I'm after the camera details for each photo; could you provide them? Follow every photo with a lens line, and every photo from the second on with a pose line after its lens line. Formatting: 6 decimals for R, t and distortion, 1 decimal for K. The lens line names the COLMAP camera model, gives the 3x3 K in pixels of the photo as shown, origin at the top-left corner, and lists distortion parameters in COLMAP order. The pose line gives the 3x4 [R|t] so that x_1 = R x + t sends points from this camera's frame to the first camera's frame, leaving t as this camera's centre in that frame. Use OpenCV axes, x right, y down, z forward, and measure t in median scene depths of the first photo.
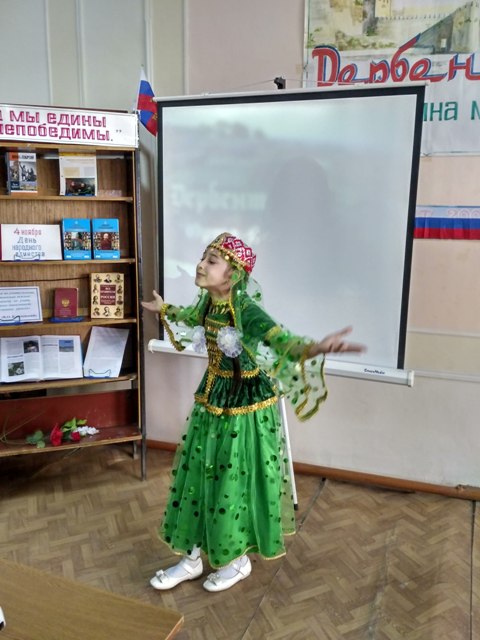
lens RADIAL K [[584.0, 0, 239.8], [0, 584.0, 316.4], [0, 0, 1]] dist [0.087794, -0.194019]
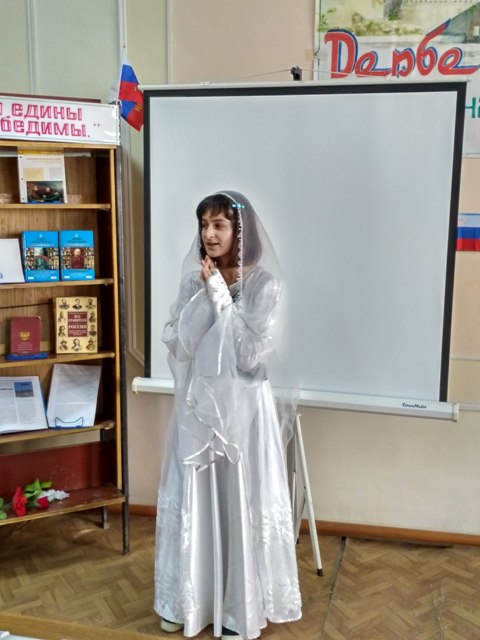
lens RADIAL K [[764.7, 0, 244.1], [0, 764.7, 319.3], [0, 0, 1]] dist [0.112871, -0.263480]
pose [[0.990947, -0.024255, 0.132045, -0.145259], [0.028353, 0.999170, -0.029242, -0.006315], [-0.131226, 0.032721, 0.990812, -0.082571]]
